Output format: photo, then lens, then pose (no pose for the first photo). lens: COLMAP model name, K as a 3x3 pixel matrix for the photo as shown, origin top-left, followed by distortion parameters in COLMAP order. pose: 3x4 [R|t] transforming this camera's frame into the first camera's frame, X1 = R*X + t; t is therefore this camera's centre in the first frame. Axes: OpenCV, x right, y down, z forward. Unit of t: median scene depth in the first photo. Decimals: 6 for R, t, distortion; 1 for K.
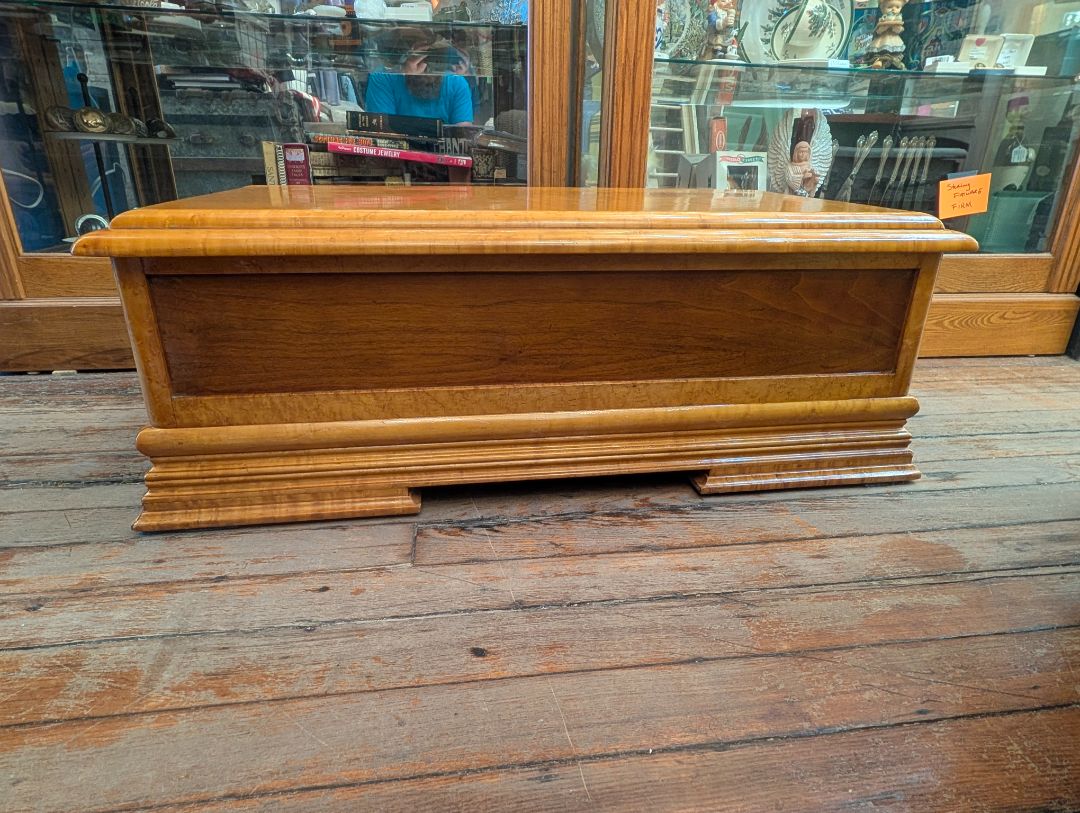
lens RADIAL K [[670.8, 0, 563.3], [0, 670.8, 402.6], [0, 0, 1]] dist [-0.016953, -0.000103]
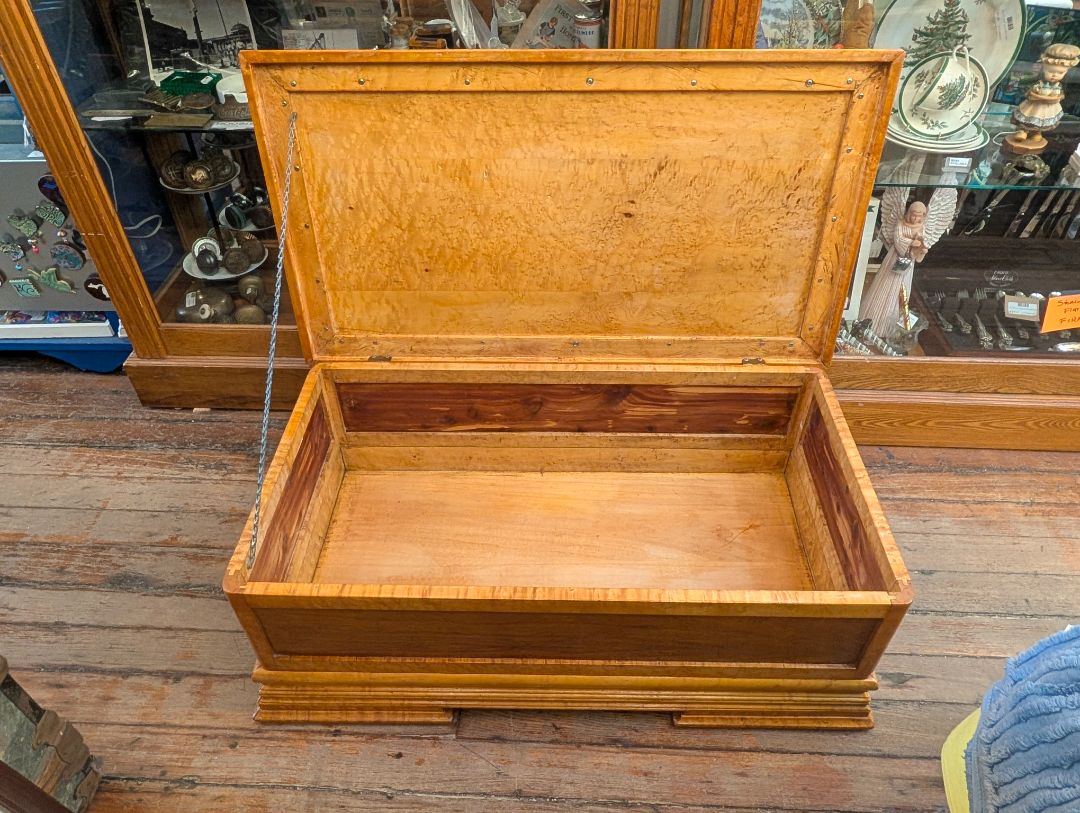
lens RADIAL K [[754.9, 0, 541.8], [0, 754.9, 433.9], [0, 0, 1]] dist [0.002653, -0.020350]
pose [[0.979019, 0.118638, -0.165672, 0.088051], [-0.054869, 0.936490, 0.346375, -0.535213], [0.196244, -0.330017, 0.923351, -0.163603]]
